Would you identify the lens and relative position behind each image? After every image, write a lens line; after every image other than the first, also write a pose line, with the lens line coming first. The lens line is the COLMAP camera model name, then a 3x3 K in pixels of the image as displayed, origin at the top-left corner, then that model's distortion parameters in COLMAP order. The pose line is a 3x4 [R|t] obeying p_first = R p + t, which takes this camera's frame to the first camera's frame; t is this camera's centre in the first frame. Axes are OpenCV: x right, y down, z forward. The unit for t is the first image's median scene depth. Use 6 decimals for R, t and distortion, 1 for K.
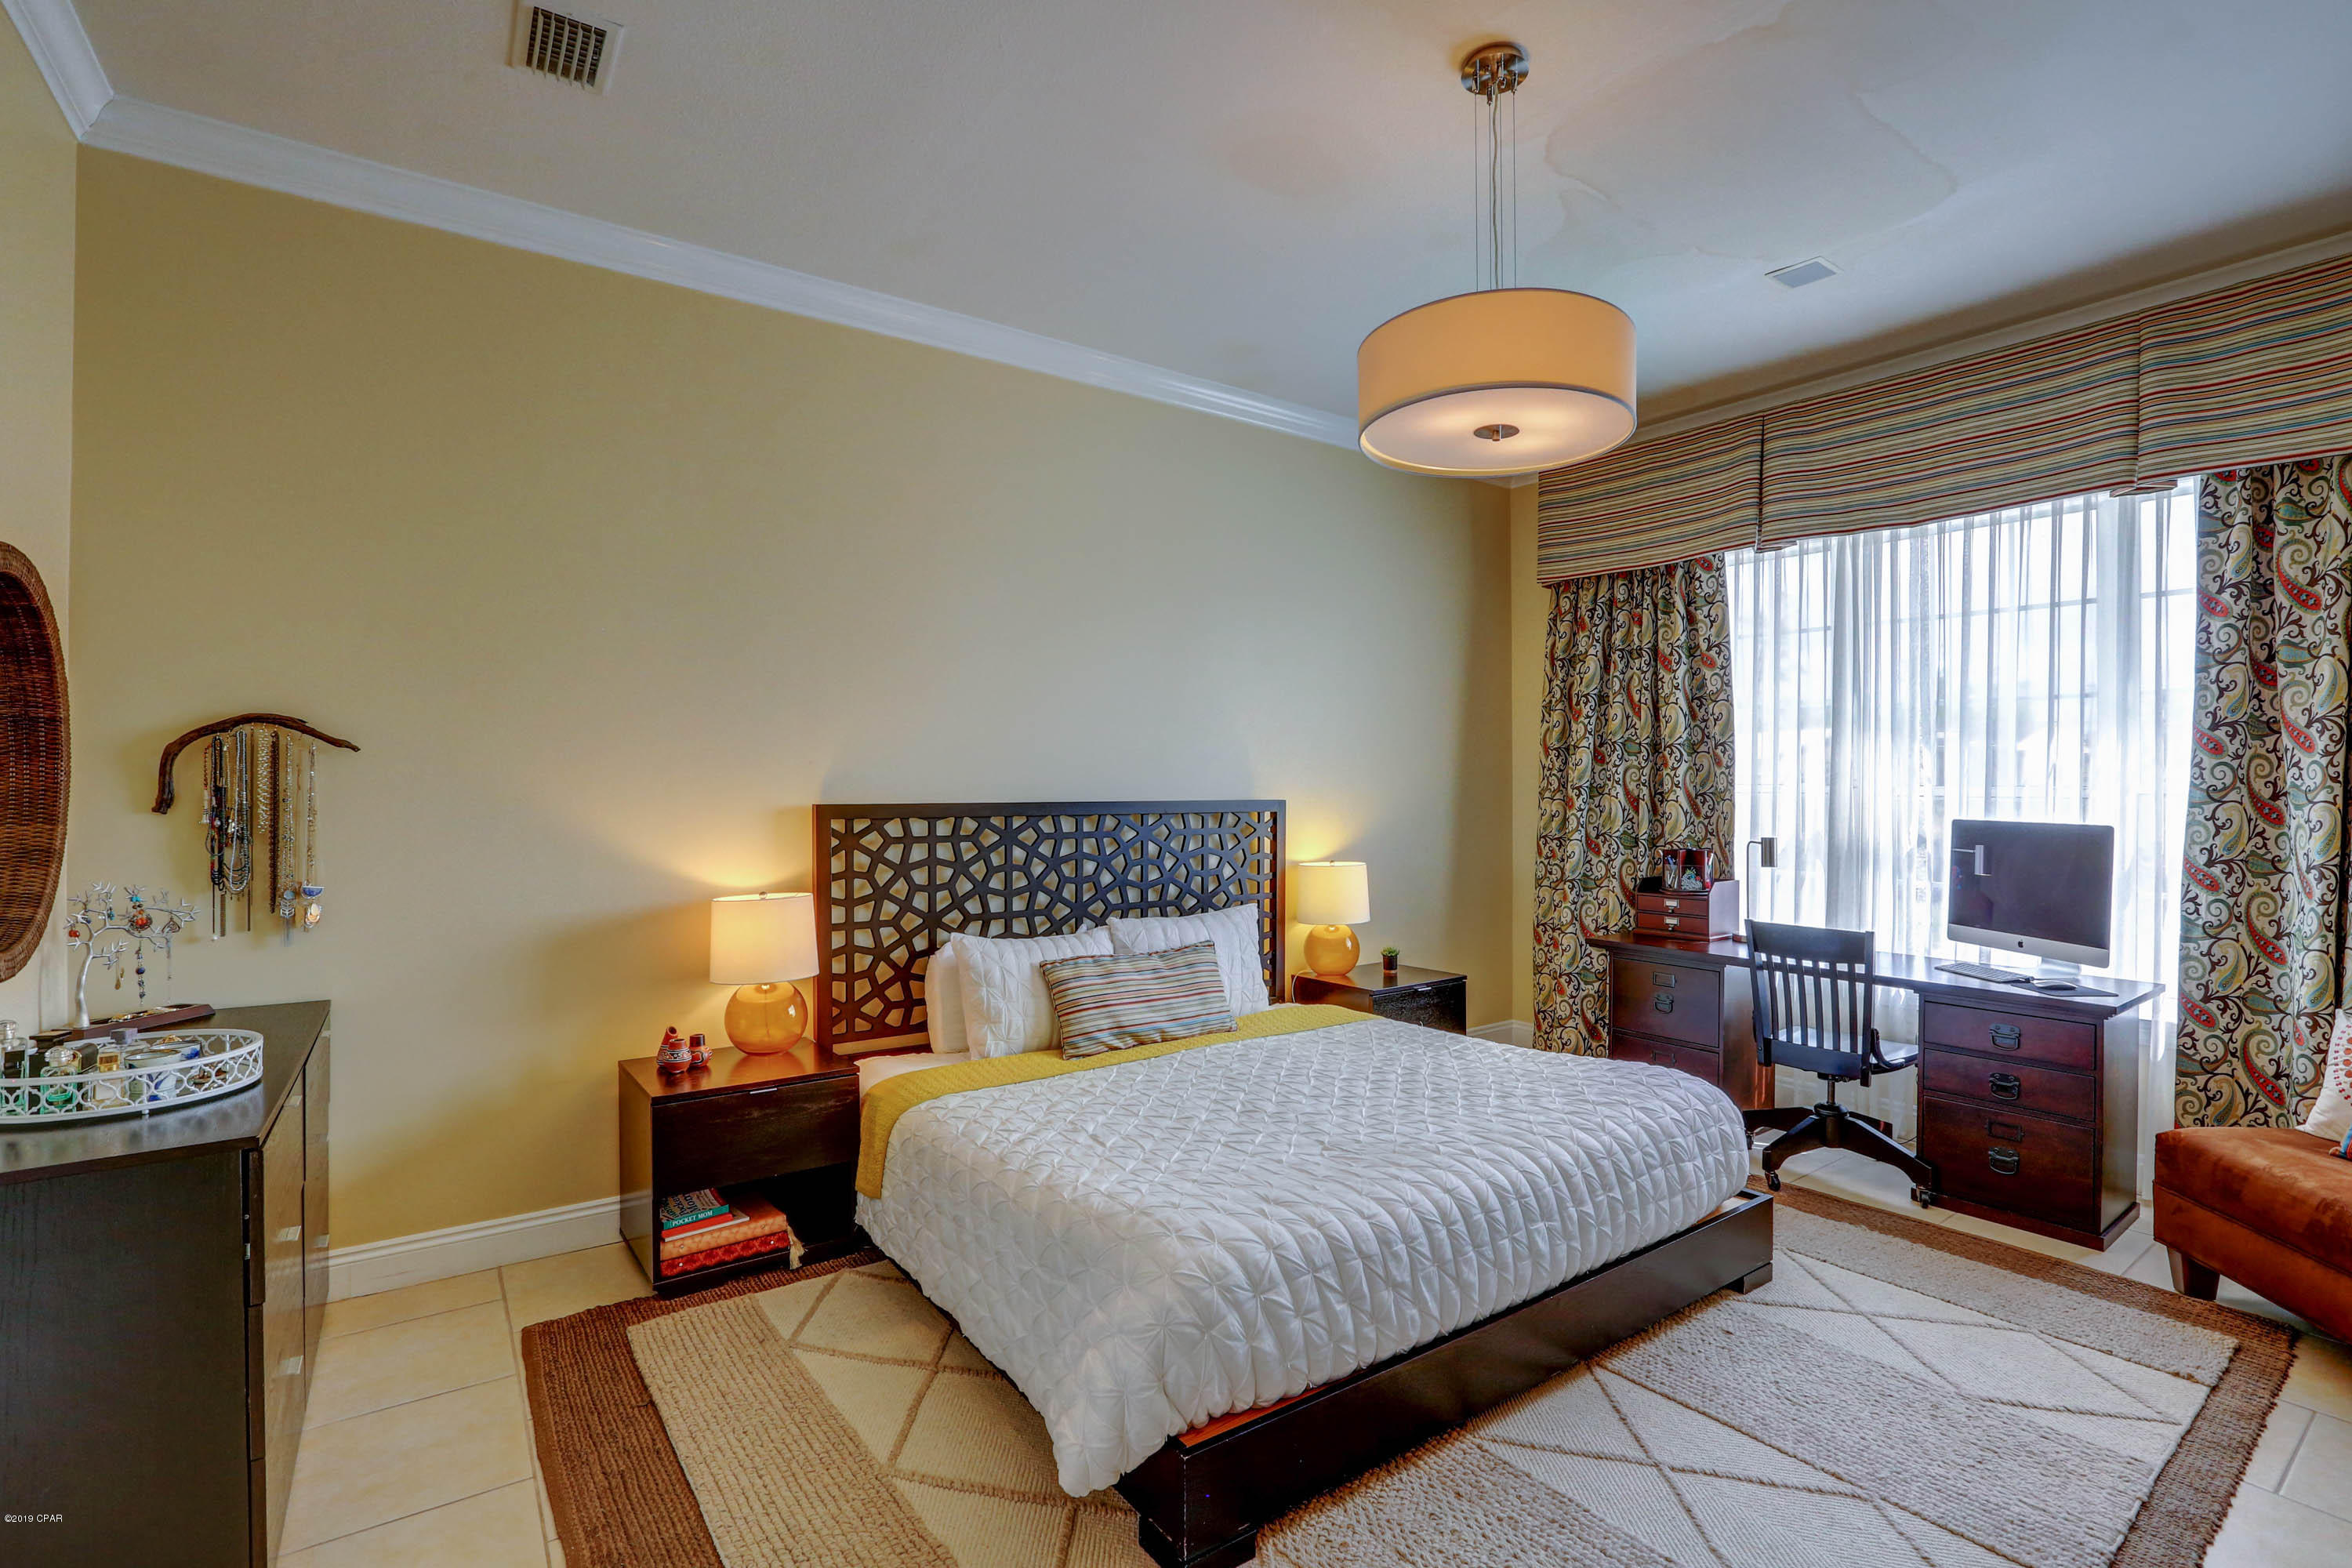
lens RADIAL K [[1091.7, 0, 1179.4], [0, 1091.7, 781.2], [0, 0, 1]] dist [-0.003216, 0.000234]
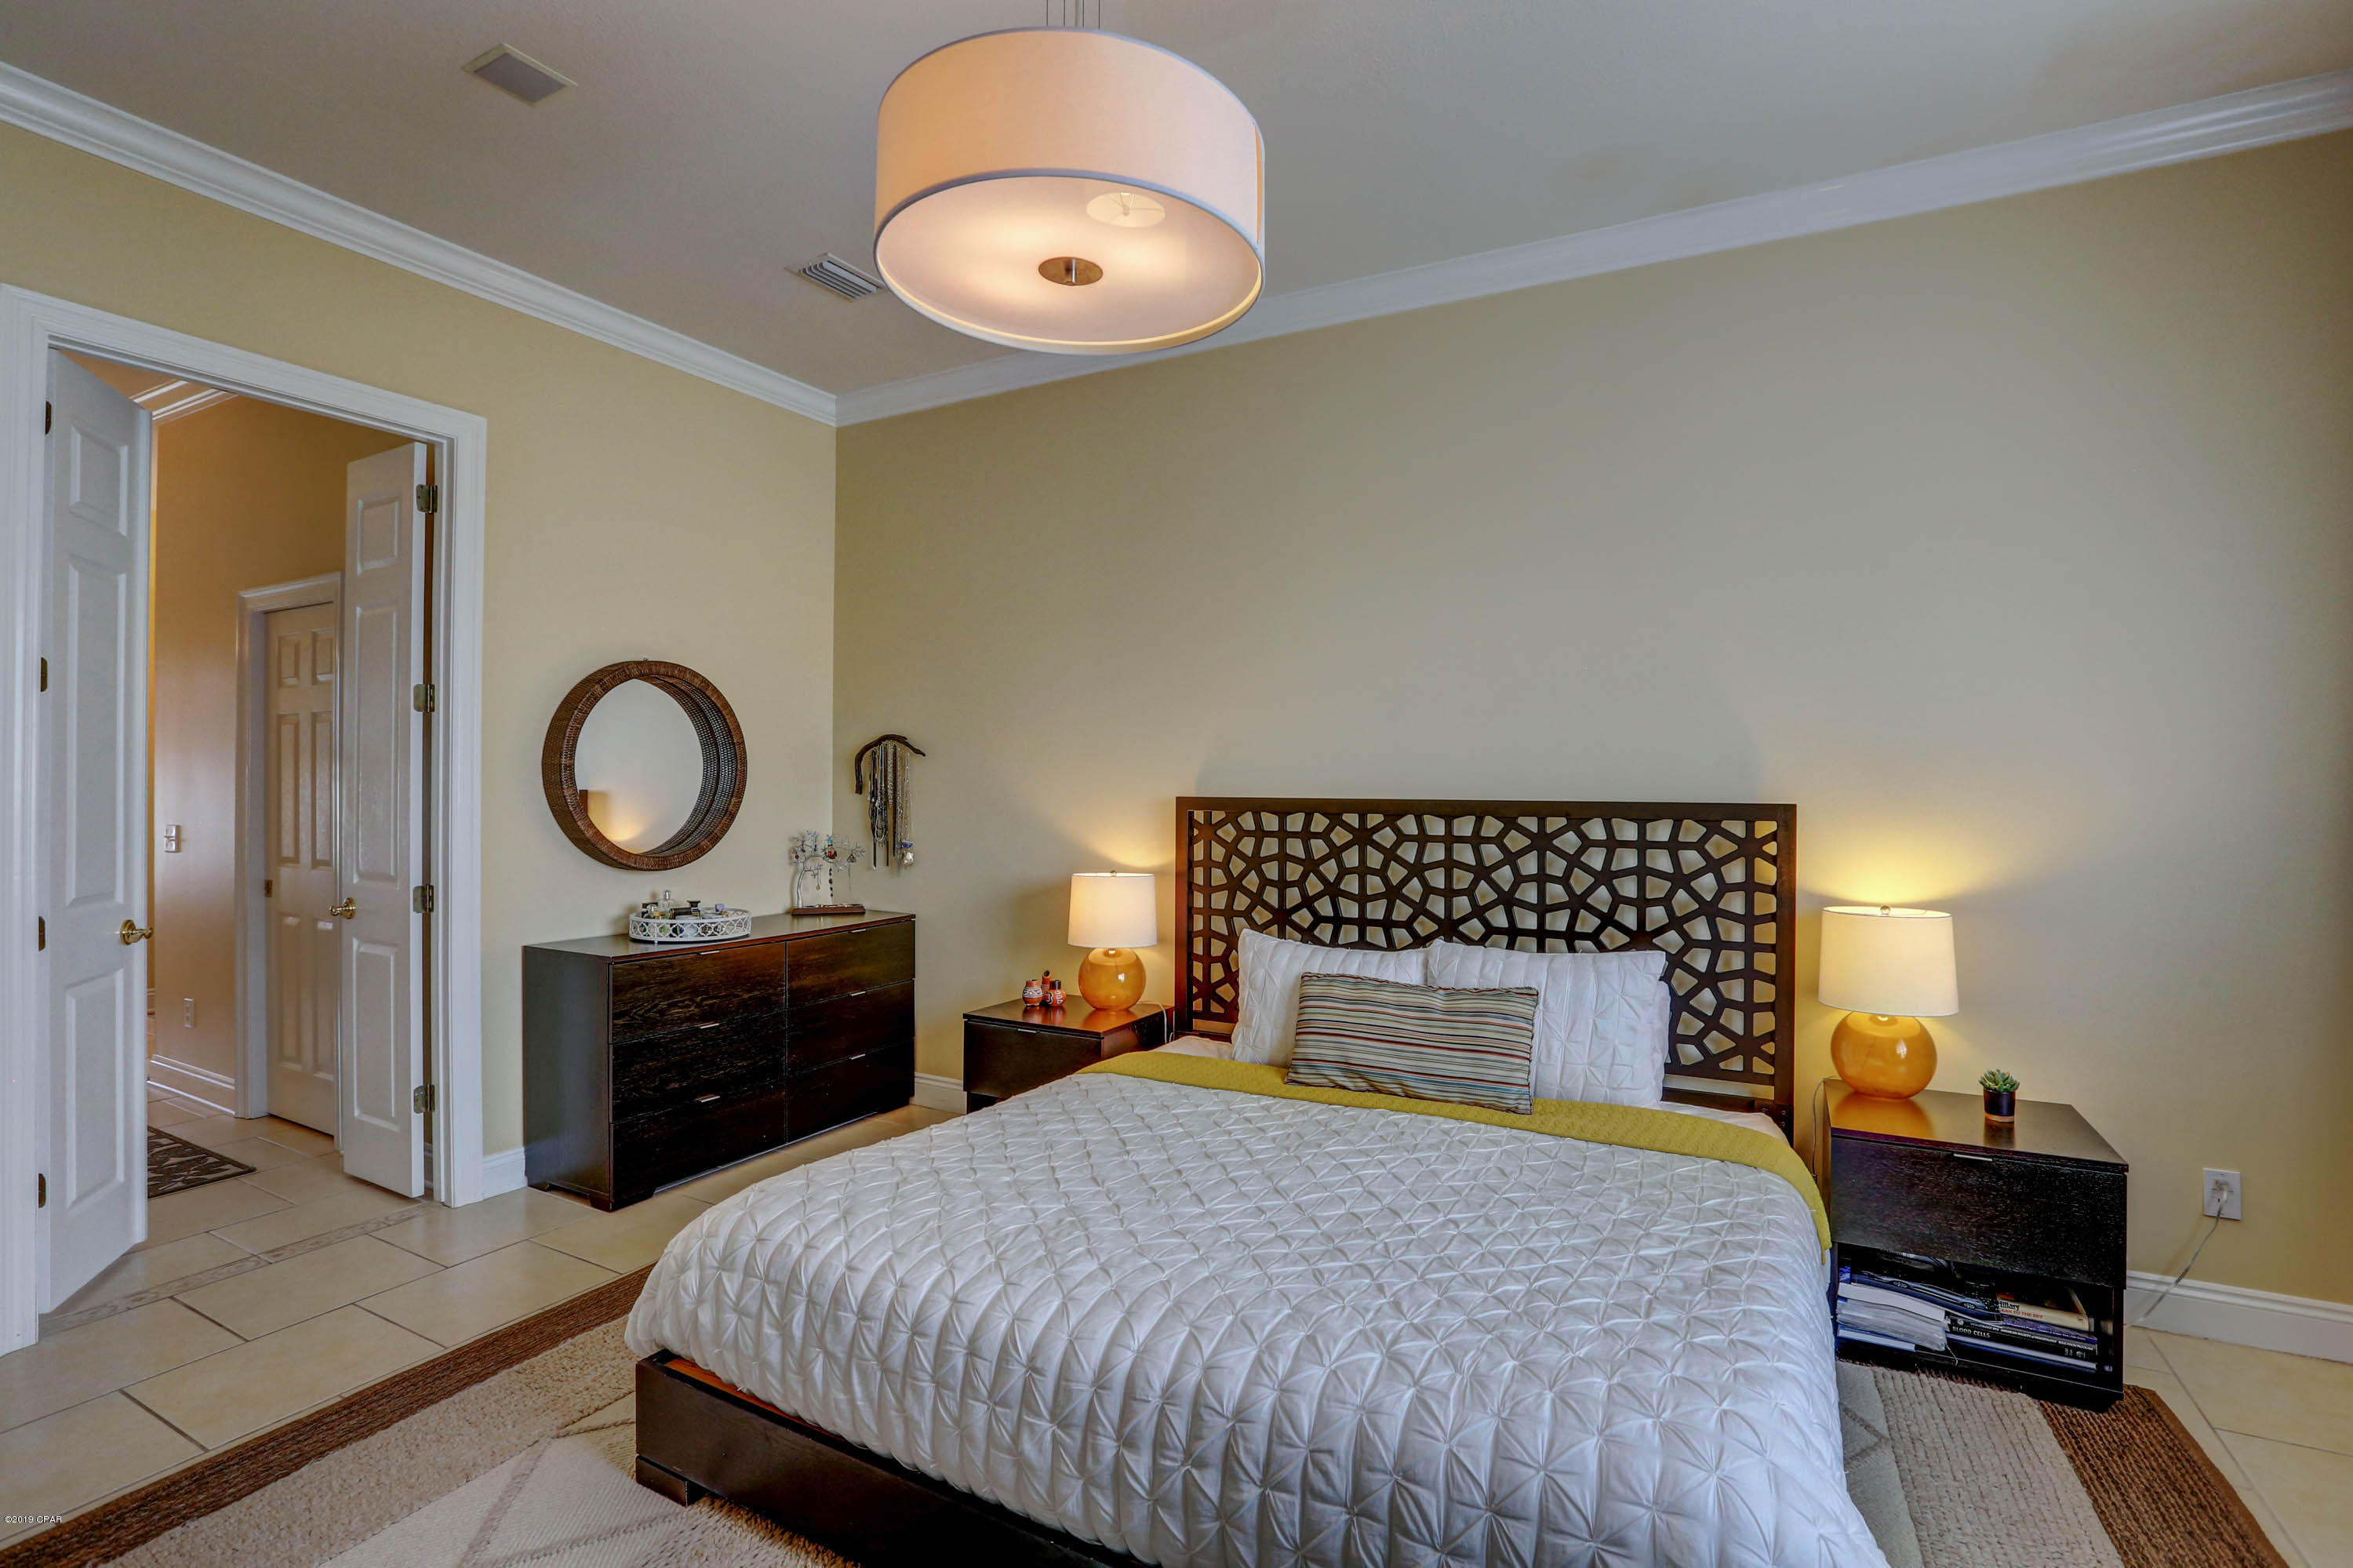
lens RADIAL K [[1092.2, 0, 1182.9], [0, 1092.2, 786.3], [0, 0, 1]] dist [-0.003216, 0.000234]
pose [[0.471322, 0.005753, -0.881942, 0.590170], [-0.001996, 0.999983, 0.005456, 0.004948], [0.881959, -0.000812, 0.471326, 0.452605]]
